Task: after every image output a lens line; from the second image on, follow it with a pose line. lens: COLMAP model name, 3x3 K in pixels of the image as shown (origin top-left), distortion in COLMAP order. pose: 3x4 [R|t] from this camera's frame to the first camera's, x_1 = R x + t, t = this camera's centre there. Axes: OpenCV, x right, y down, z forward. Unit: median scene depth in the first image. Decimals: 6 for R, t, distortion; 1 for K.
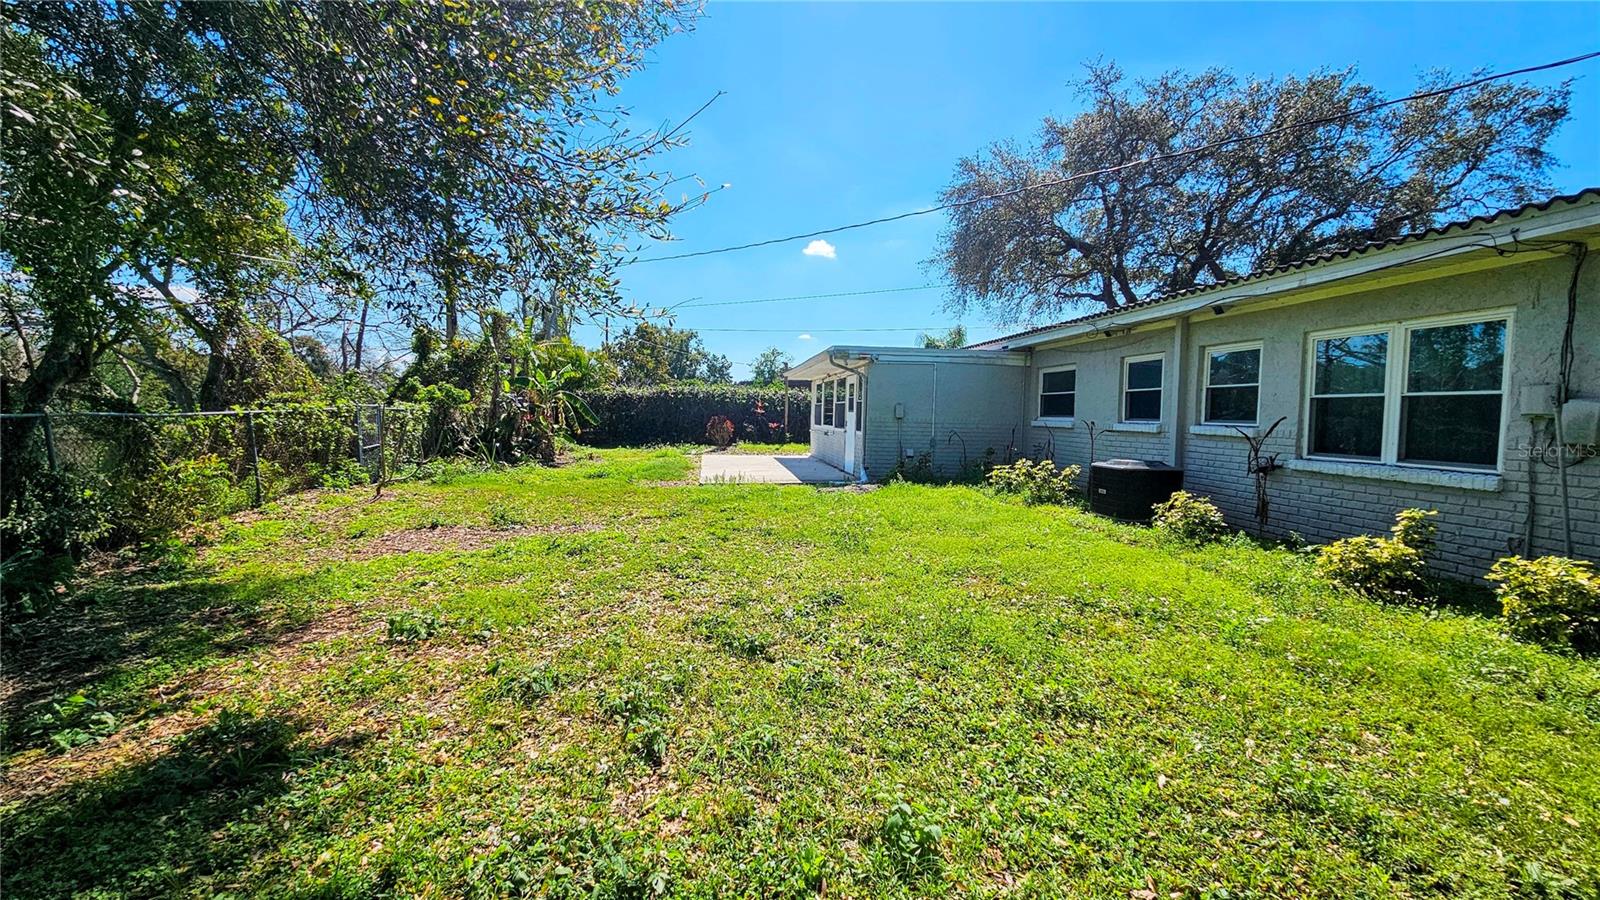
lens RADIAL K [[656.2, 0, 788.2], [0, 656.2, 449.5], [0, 0, 1]] dist [-0.001104, 0.000220]
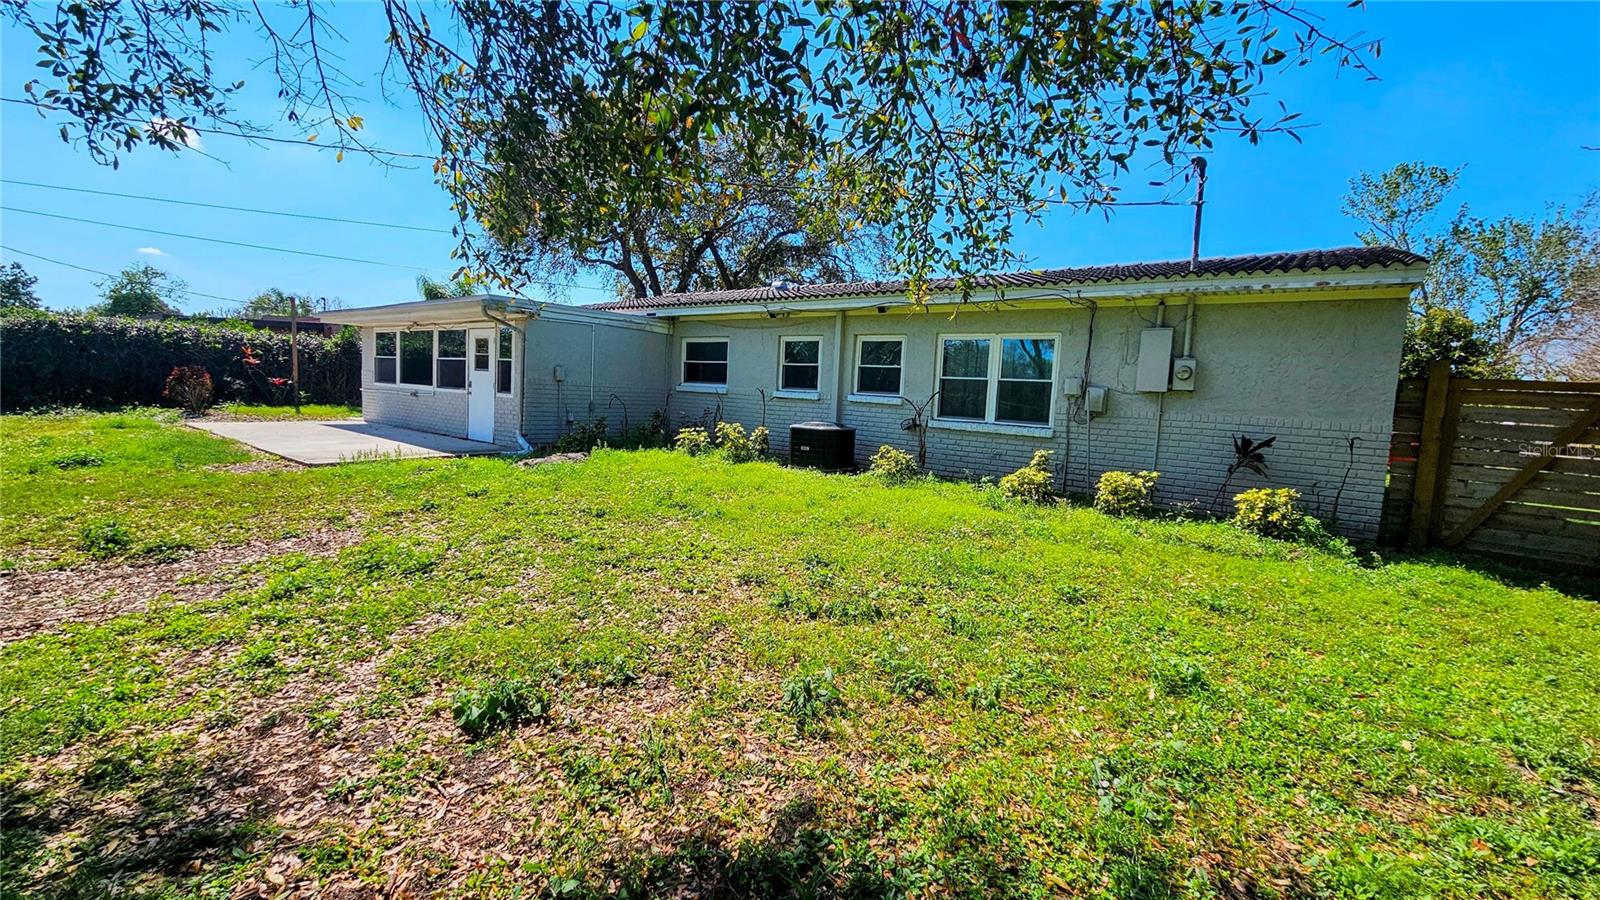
lens RADIAL K [[656.2, 0, 788.2], [0, 656.2, 449.5], [0, 0, 1]] dist [-0.001104, 0.000220]
pose [[0.703040, -0.050104, 0.709383, -0.401848], [0.004851, 0.997830, 0.065669, -0.014221], [-0.711134, -0.042727, 0.701757, 0.159955]]
